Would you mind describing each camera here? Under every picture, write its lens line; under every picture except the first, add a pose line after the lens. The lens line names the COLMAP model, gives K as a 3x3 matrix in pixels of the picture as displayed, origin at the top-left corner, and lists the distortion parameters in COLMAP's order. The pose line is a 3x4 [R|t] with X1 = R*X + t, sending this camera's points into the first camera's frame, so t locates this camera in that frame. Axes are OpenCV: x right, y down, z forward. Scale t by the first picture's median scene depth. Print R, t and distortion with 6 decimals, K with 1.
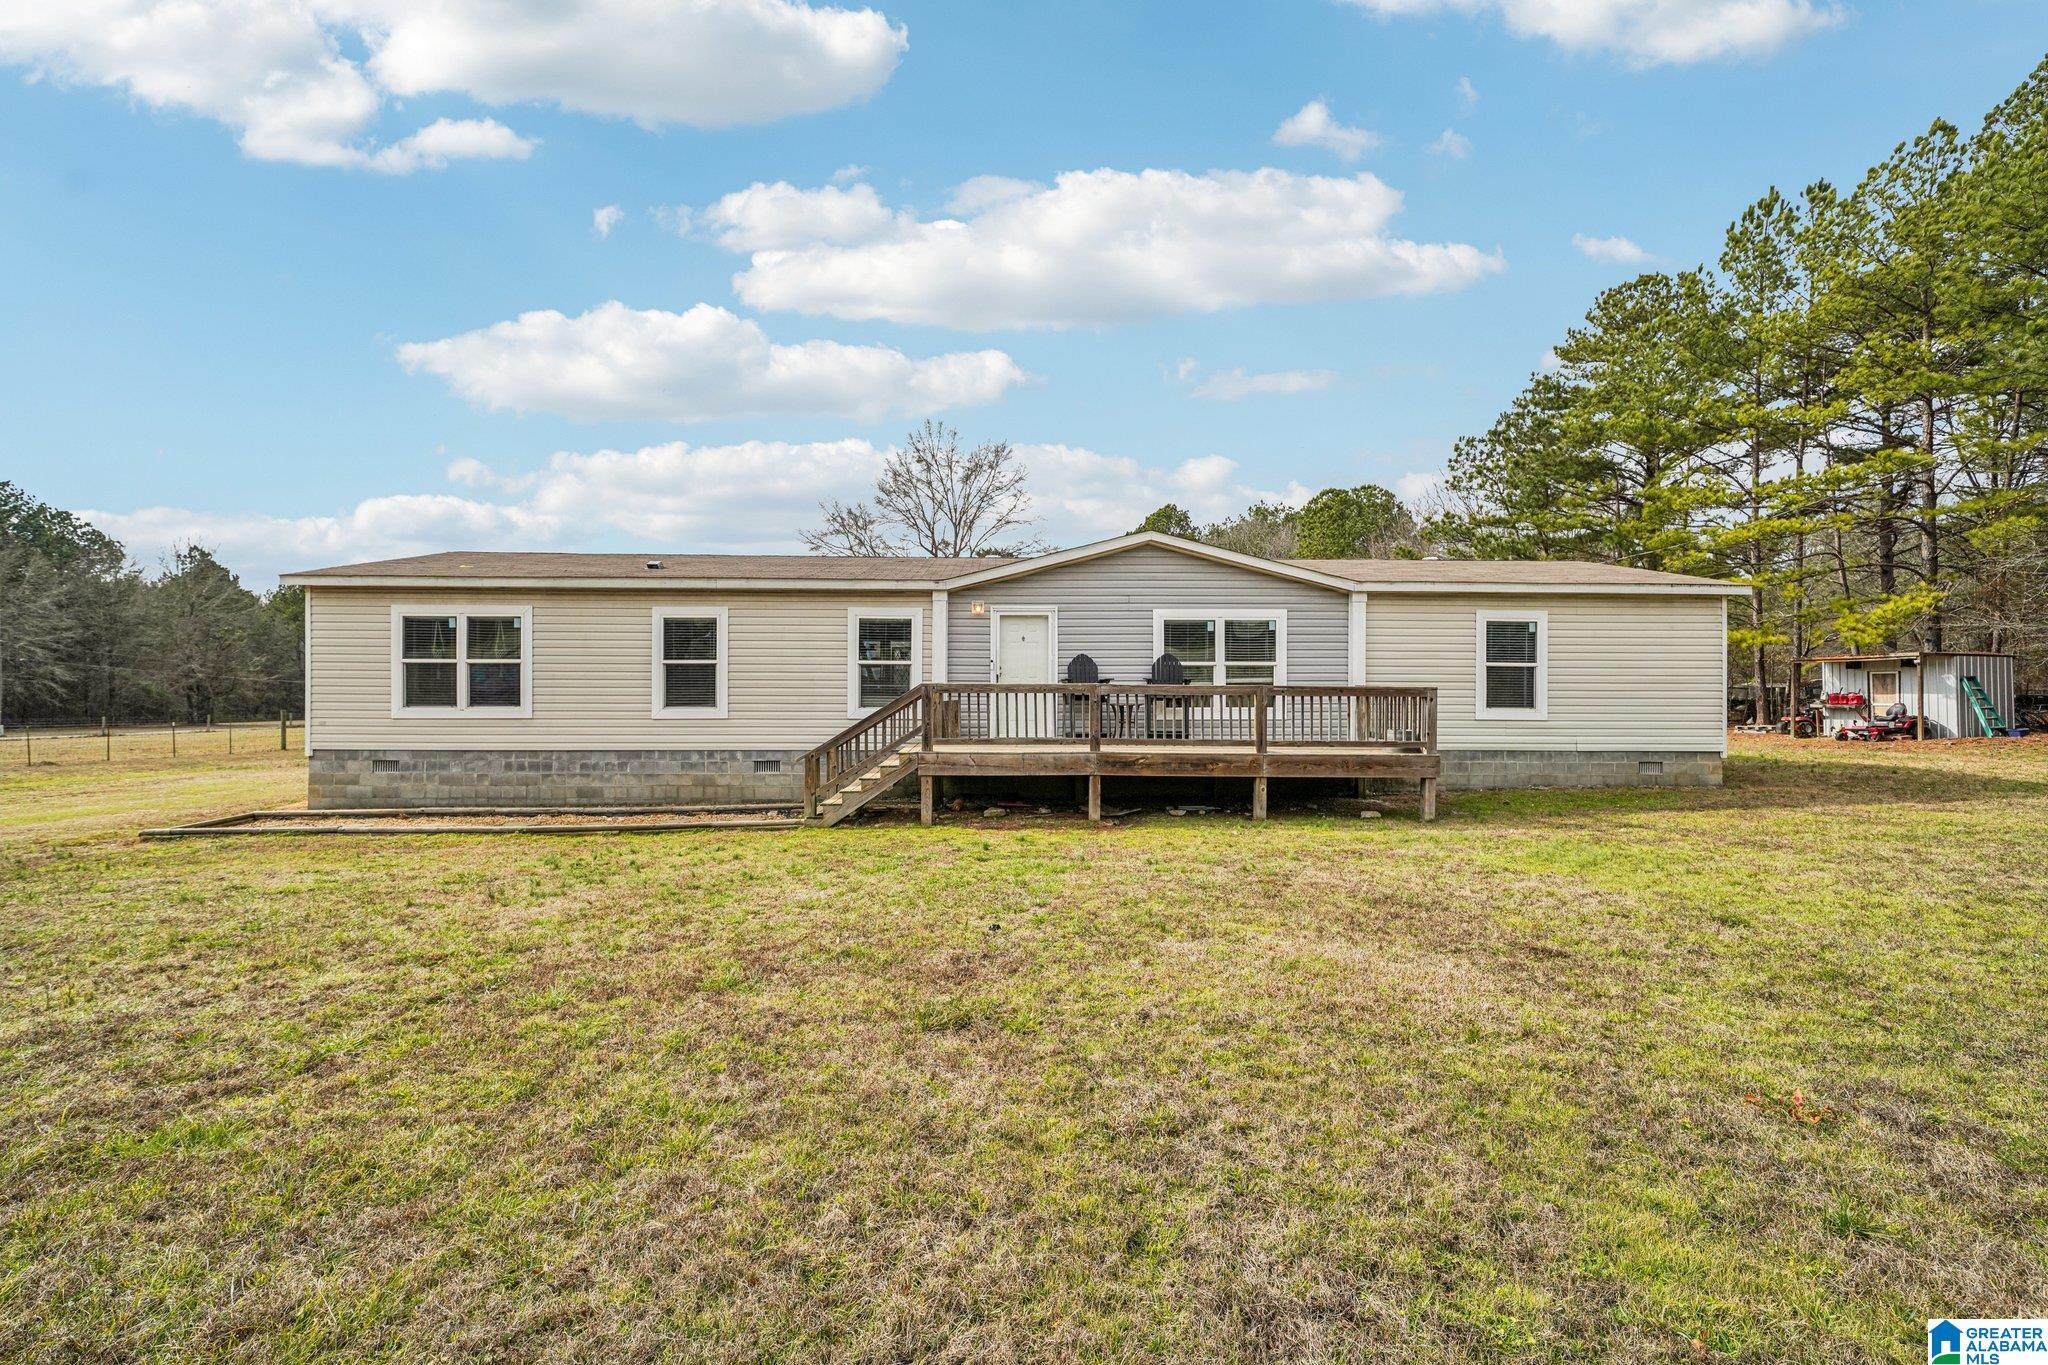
lens RADIAL K [[878.6, 0, 1018.3], [0, 878.6, 680.7], [0, 0, 1]] dist [-0.011358, 0.002046]
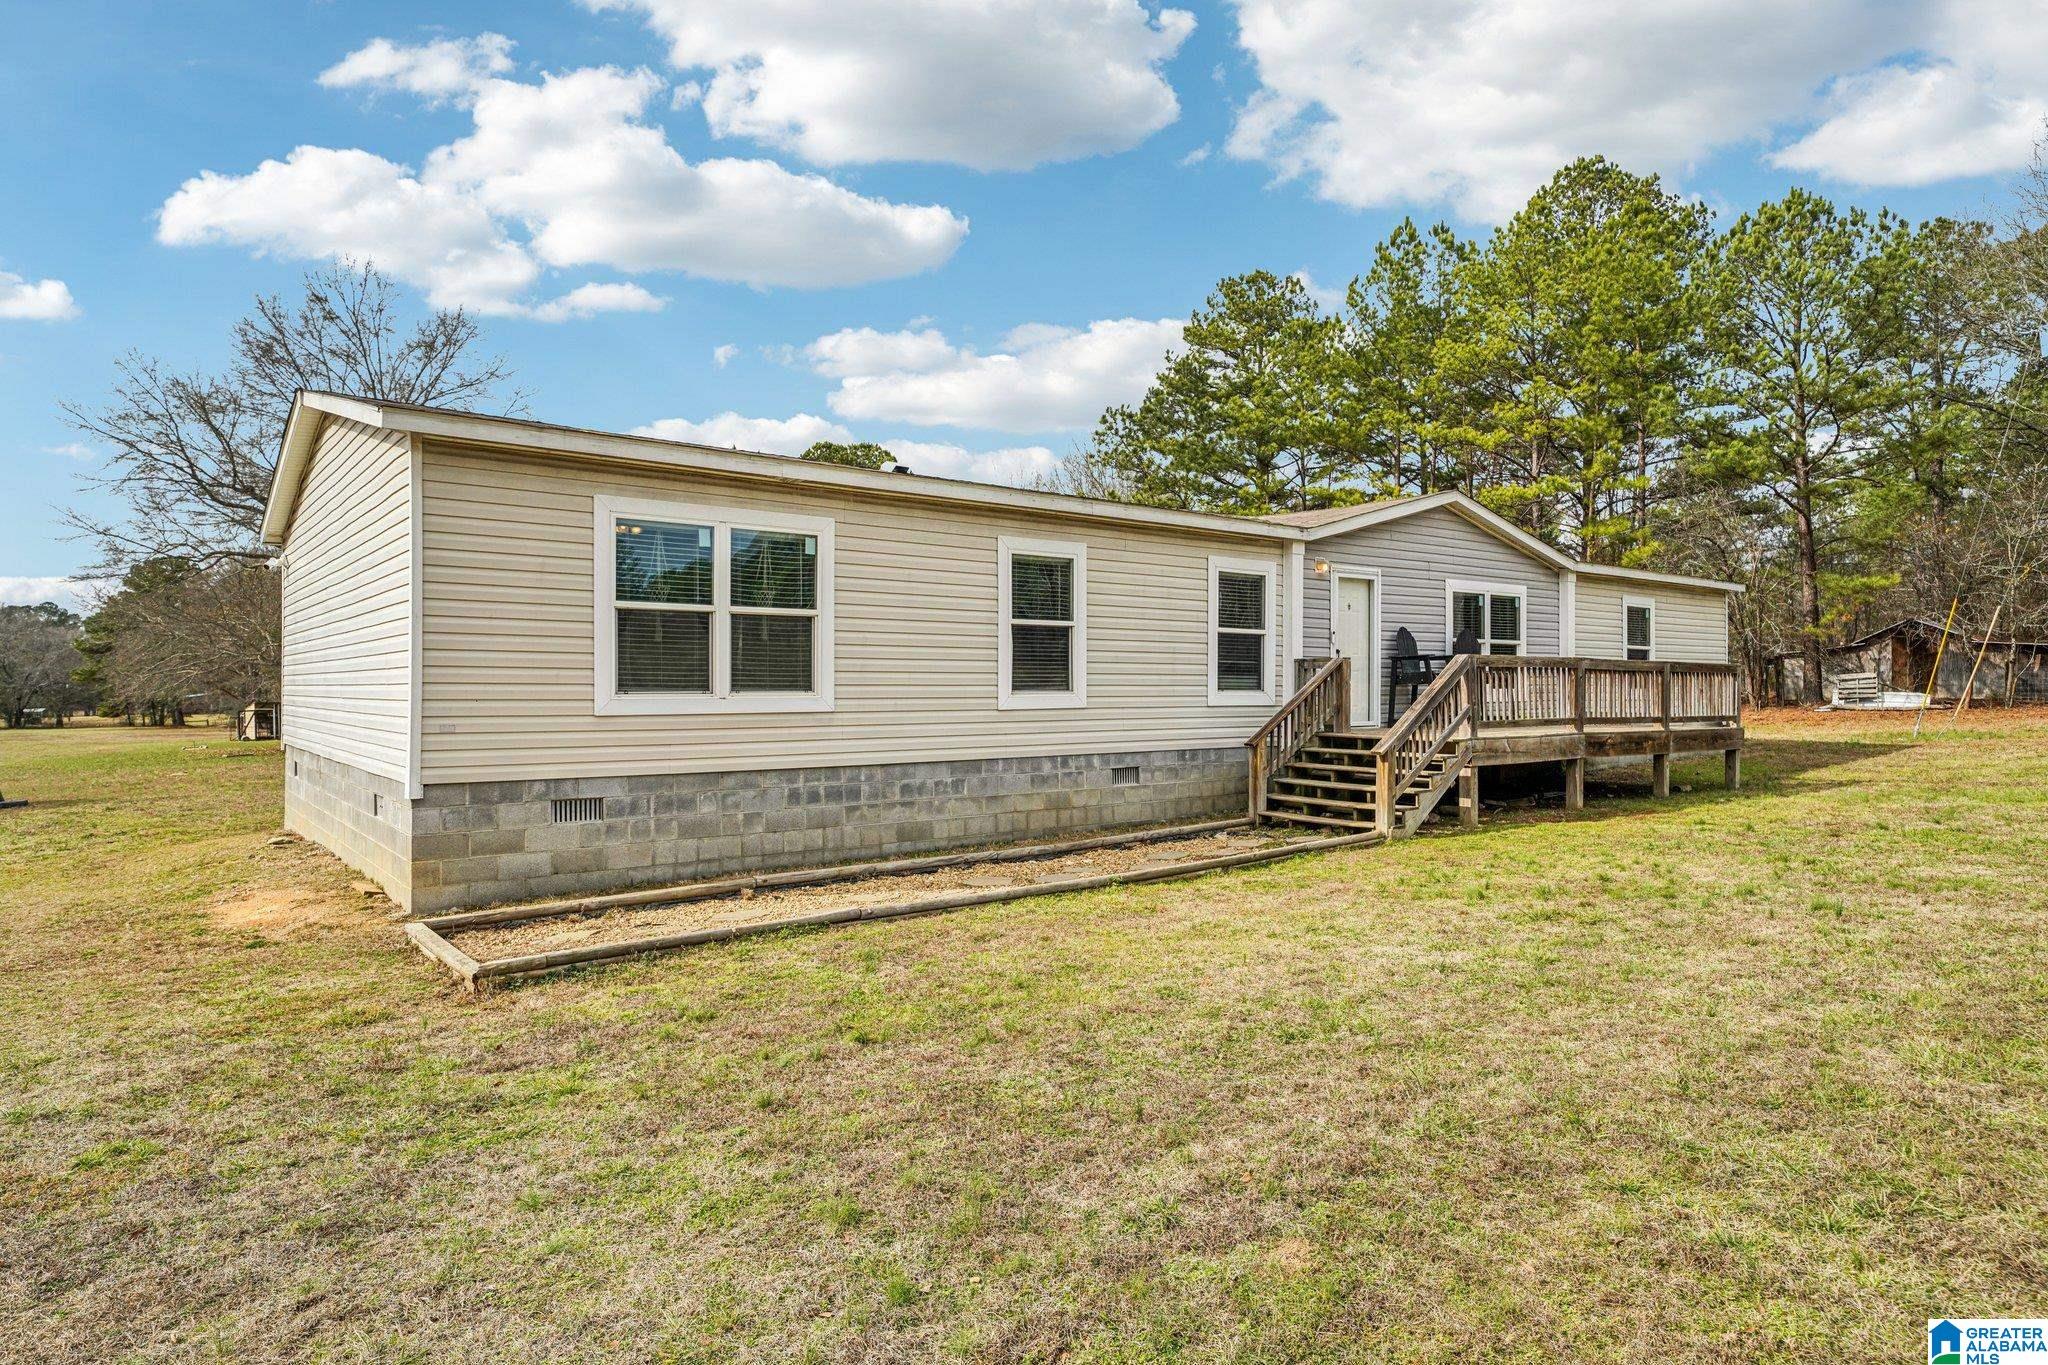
lens RADIAL K [[1144.7, 0, 1003.2], [0, 1144.7, 675.3], [0, 0, 1]] dist [0.003871, 0.000205]
pose [[0.822406, 0.002037, 0.568898, -0.894078], [0.002921, 0.999965, -0.007802, 0.024997], [-0.568894, 0.008078, 0.822371, 0.308787]]
